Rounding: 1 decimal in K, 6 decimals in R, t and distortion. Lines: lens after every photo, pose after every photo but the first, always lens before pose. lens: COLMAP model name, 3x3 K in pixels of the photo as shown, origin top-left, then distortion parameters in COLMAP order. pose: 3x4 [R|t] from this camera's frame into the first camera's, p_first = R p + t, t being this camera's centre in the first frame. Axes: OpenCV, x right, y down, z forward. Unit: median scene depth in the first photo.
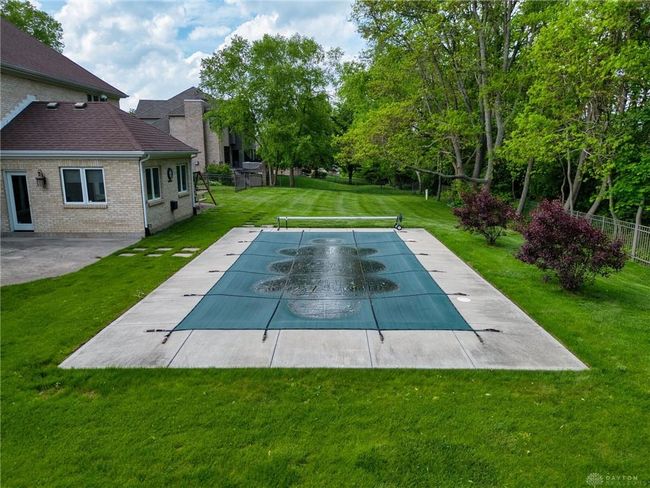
lens RADIAL K [[454.3, 0, 327.4], [0, 454.3, 249.0], [0, 0, 1]] dist [0.073822, -0.064325]
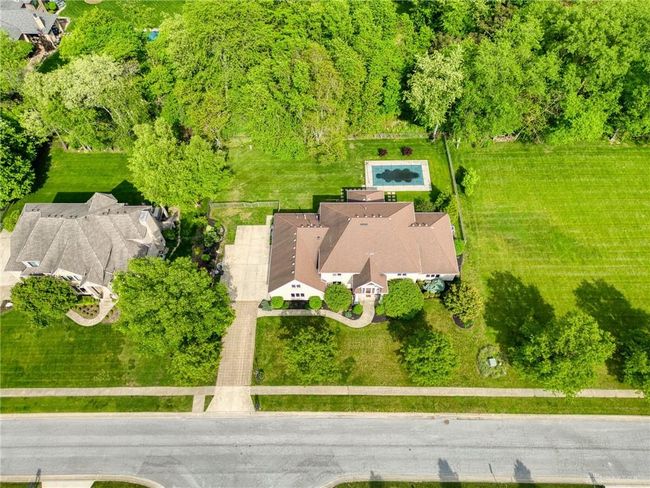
lens RADIAL K [[454.3, 0, 327.9], [0, 454.3, 242.6], [0, 0, 1]] dist [0.073822, -0.064325]
pose [[-0.005609, -0.837674, 0.546142, -6.078742], [0.225234, 0.531059, 0.816852, -6.978400], [-0.974289, 0.127591, 0.185694, 1.140742]]
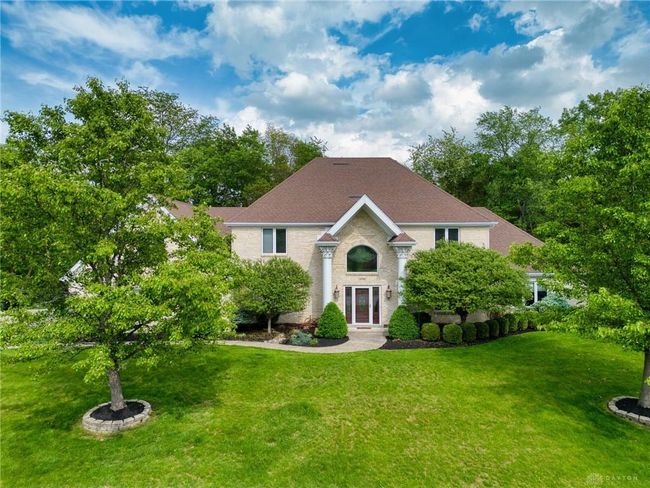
lens RADIAL K [[454.3, 0, 326.6], [0, 454.3, 242.8], [0, 0, 1]] dist [0.073822, -0.064325]
pose [[-0.018523, 0.004765, 0.999817, -5.272475], [0.213583, 0.976925, -0.000699, -0.632331], [-0.976749, 0.213531, -0.019114, 2.163221]]
